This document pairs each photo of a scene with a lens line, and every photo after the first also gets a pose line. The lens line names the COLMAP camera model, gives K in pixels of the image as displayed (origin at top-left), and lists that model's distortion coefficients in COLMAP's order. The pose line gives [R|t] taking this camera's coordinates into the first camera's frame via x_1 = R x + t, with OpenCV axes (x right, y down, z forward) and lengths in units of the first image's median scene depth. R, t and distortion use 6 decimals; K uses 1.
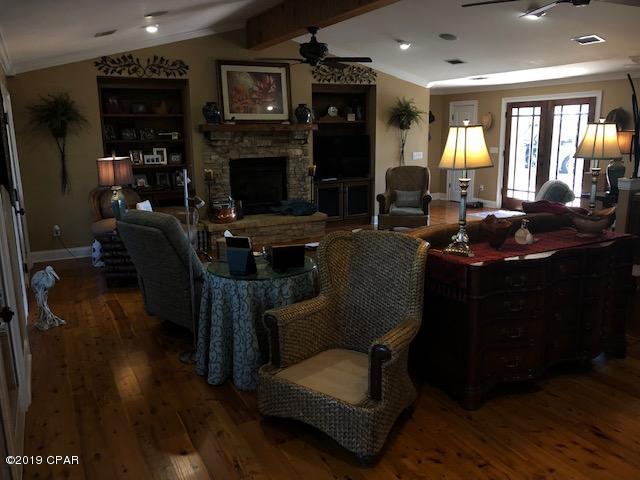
lens RADIAL K [[531.6, 0, 320.0], [0, 531.6, 240.0], [0, 0, 1]] dist [0.046129, -0.056376]
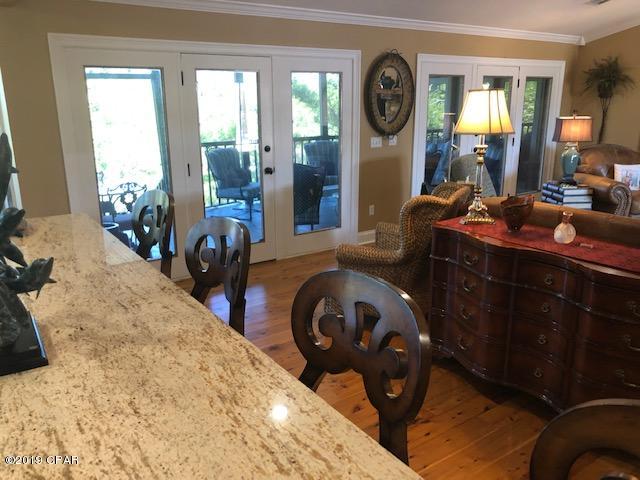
lens RADIAL K [[531.6, 0, 320.0], [0, 531.6, 240.0], [0, 0, 1]] dist [0.046129, -0.056376]
pose [[0.099033, 0.273262, -0.956828, 1.155126], [-0.200802, 0.947262, 0.249747, -0.128758], [0.974613, 0.167399, 0.148682, 0.562356]]
